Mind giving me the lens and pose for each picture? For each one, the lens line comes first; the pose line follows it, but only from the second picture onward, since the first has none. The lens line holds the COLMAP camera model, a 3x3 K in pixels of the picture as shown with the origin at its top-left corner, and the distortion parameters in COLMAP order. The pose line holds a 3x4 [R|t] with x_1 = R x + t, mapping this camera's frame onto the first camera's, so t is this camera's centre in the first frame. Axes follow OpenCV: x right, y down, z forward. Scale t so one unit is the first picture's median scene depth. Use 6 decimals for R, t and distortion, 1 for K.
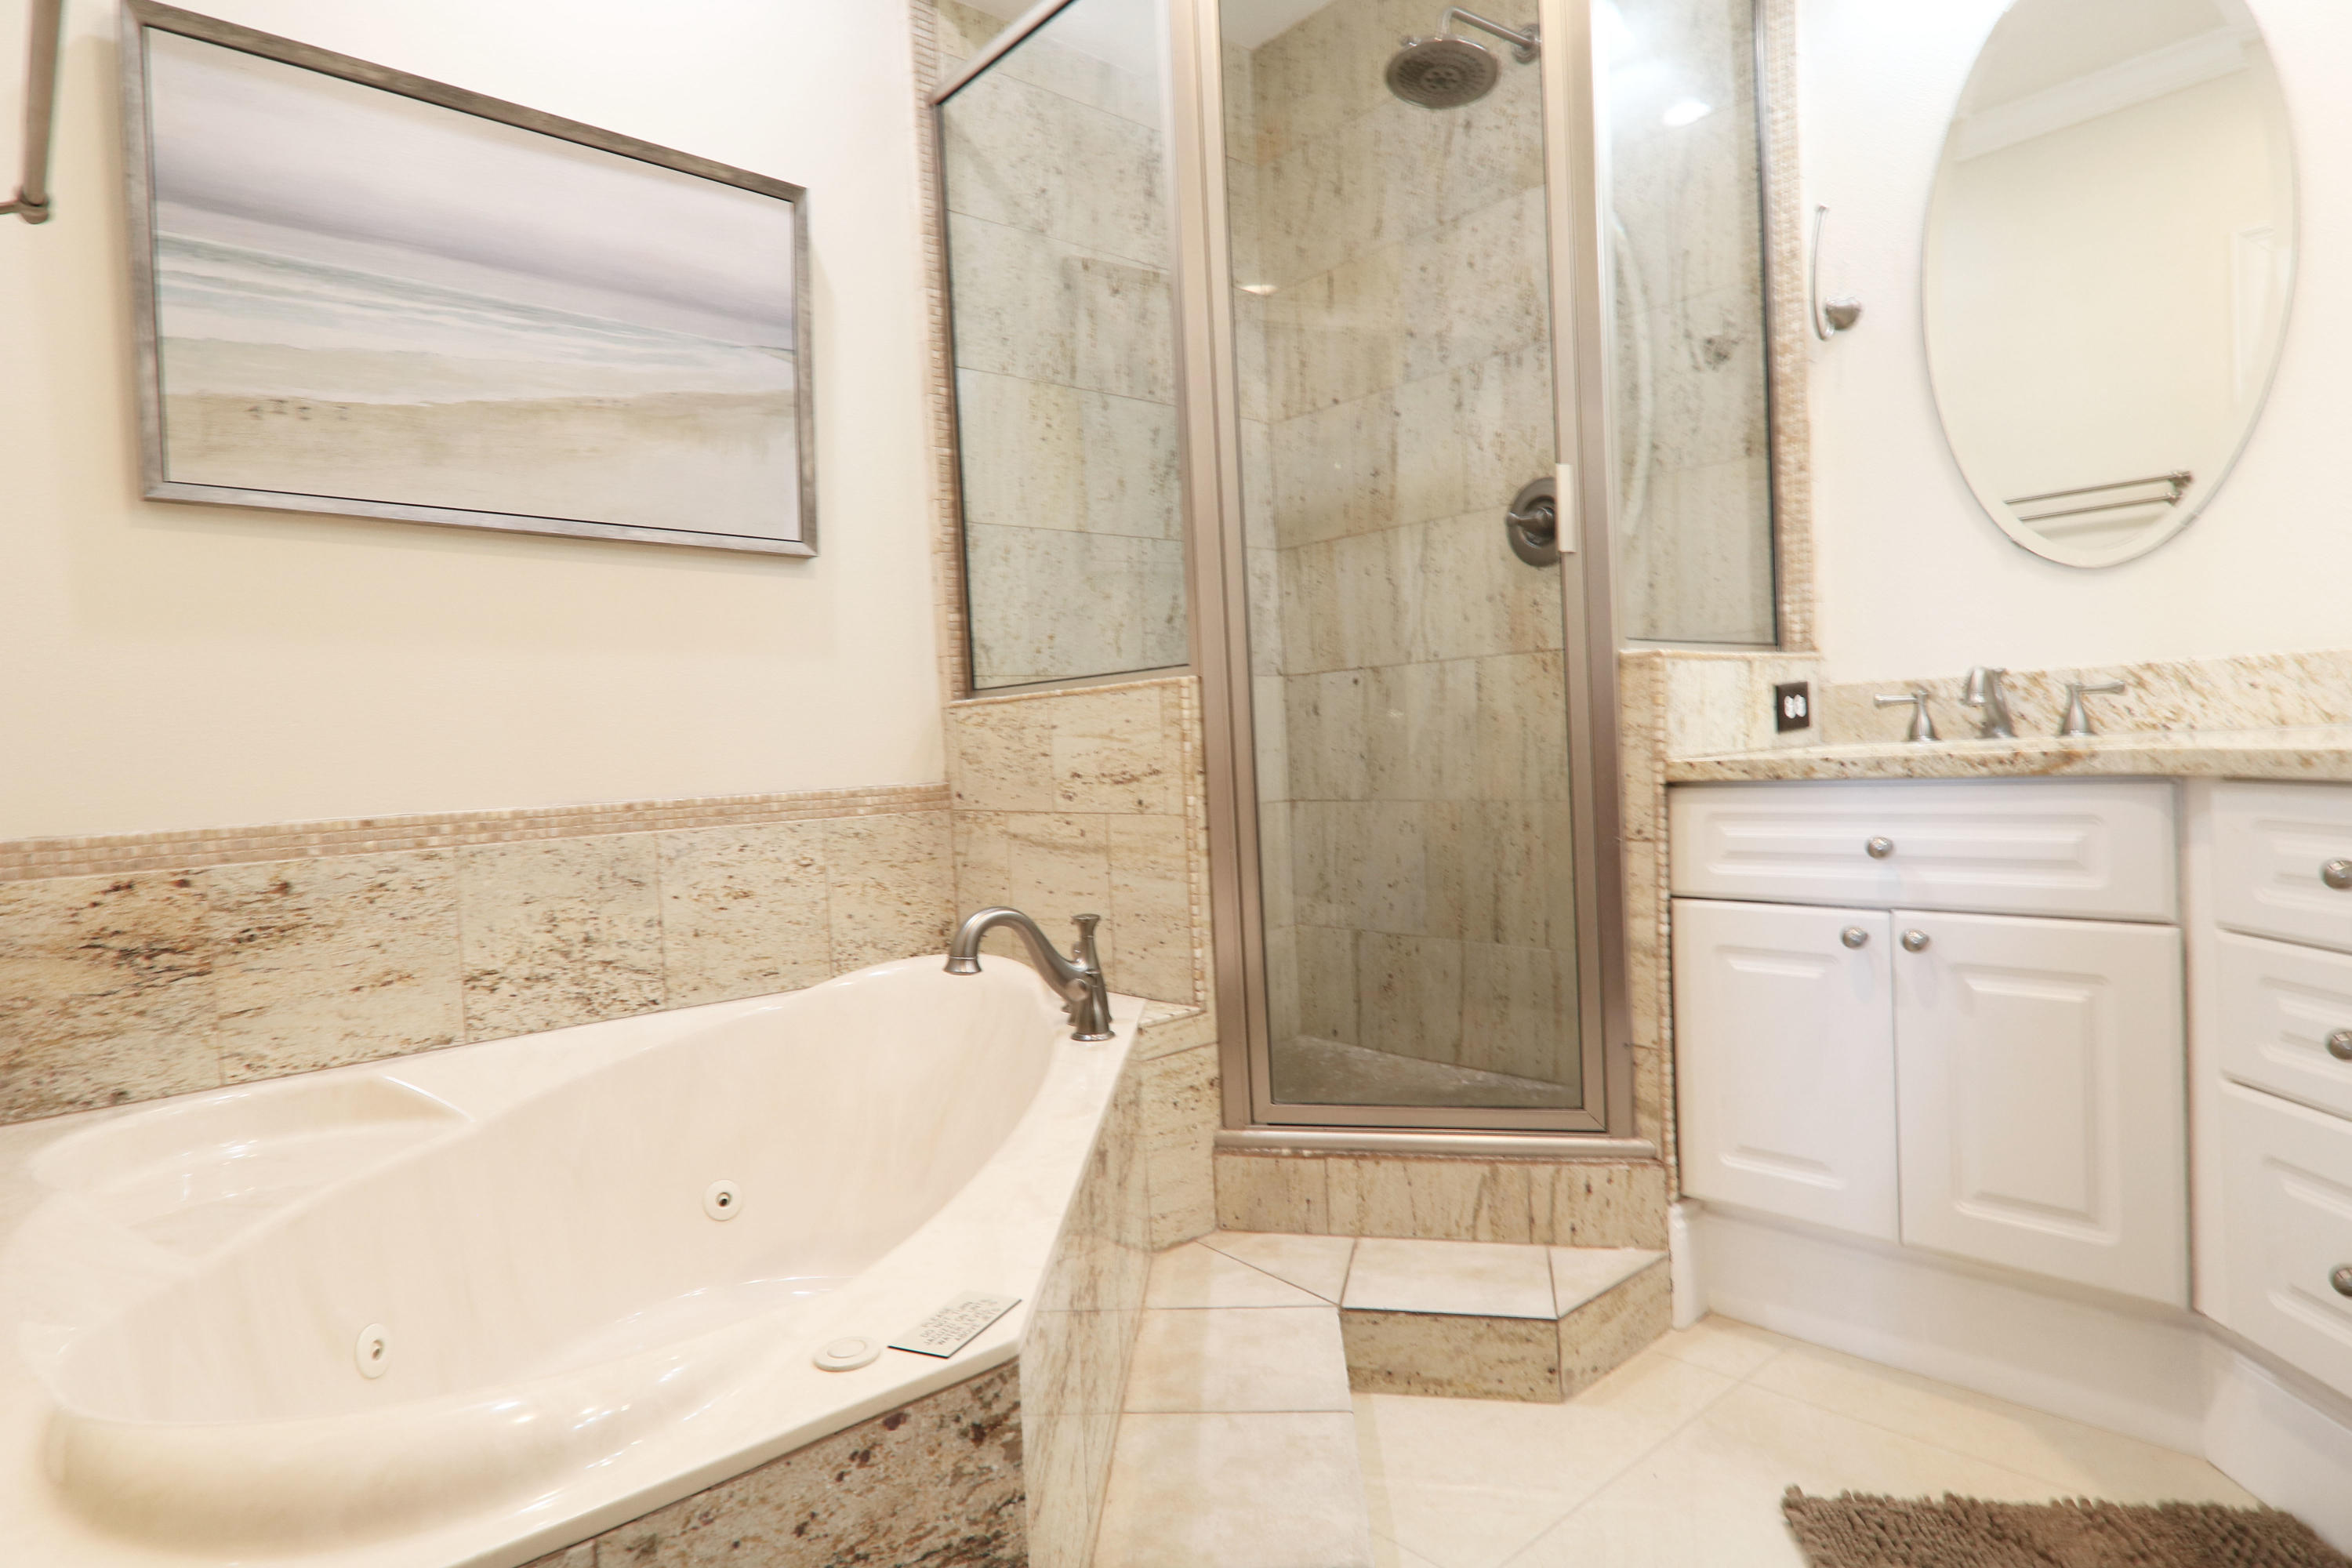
lens RADIAL K [[1310.6, 0, 1170.9], [0, 1310.6, 784.9], [0, 0, 1]] dist [0.006473, -0.001636]
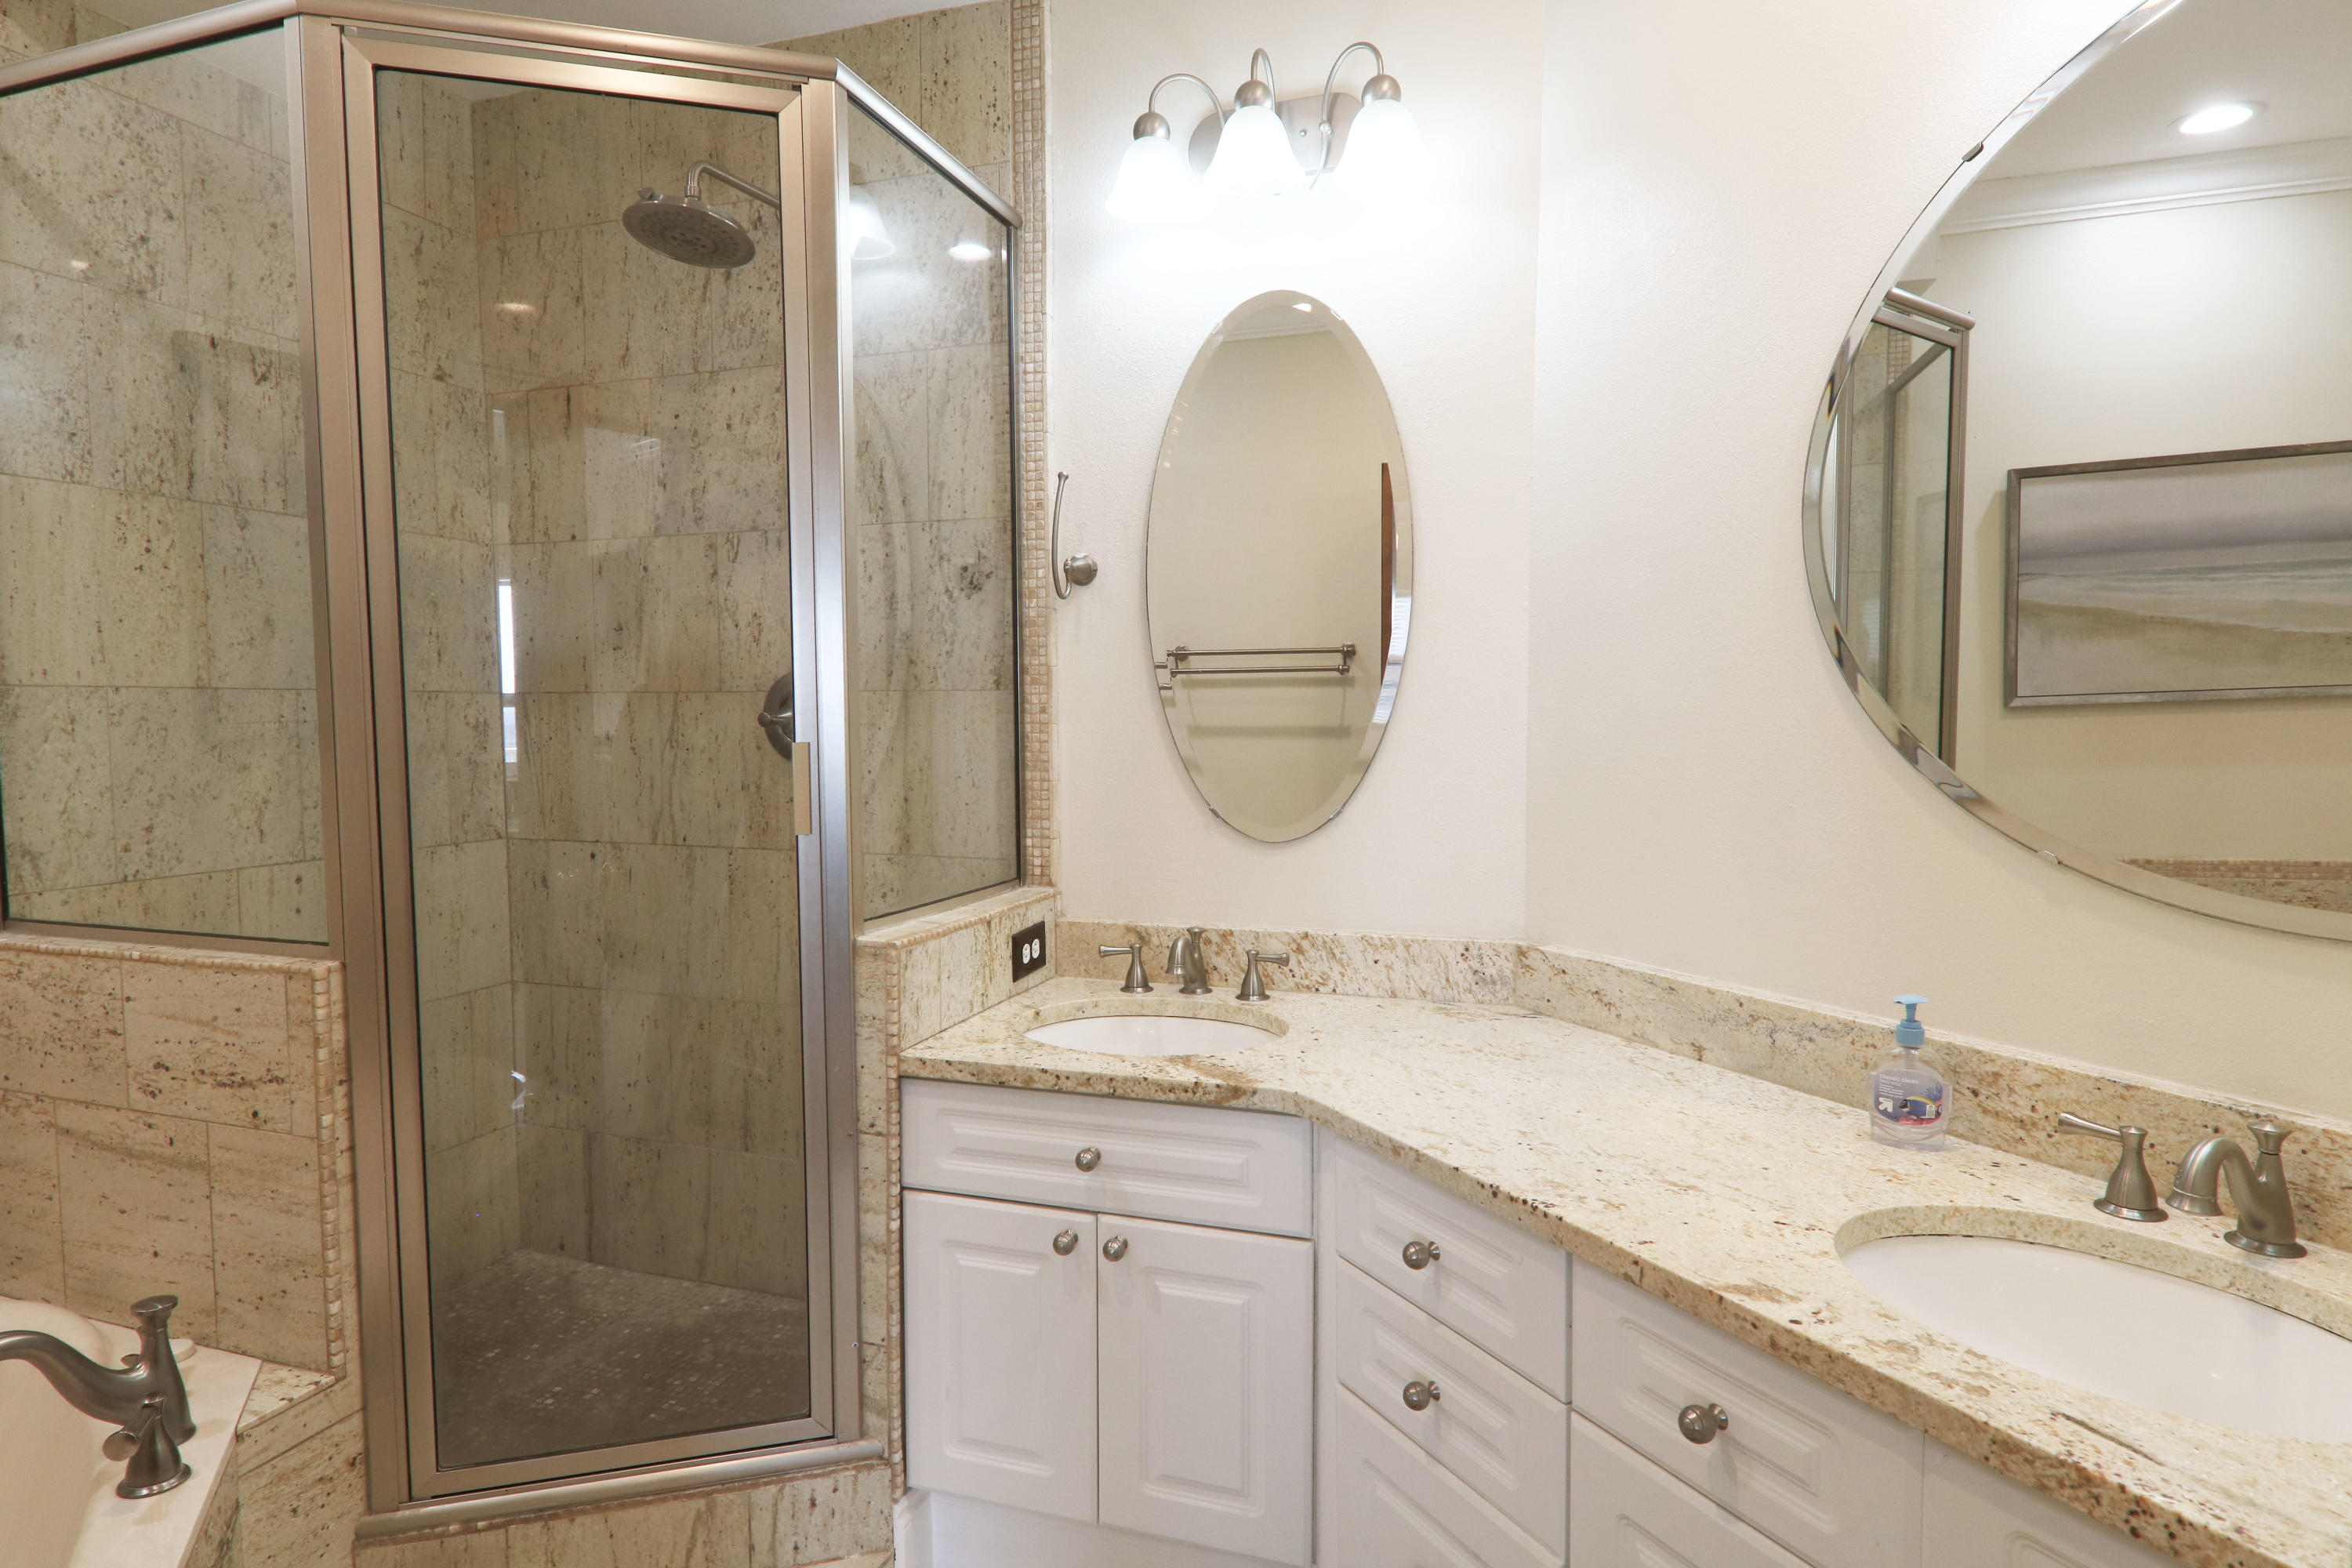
lens RADIAL K [[1310.6, 0, 1181.4], [0, 1310.6, 785.2], [0, 0, 1]] dist [0.006473, -0.001636]
pose [[0.867316, 0.014343, 0.497552, 0.060077], [-0.020946, 0.999751, 0.007692, -0.192134], [-0.497318, -0.017093, 0.867400, 0.046324]]
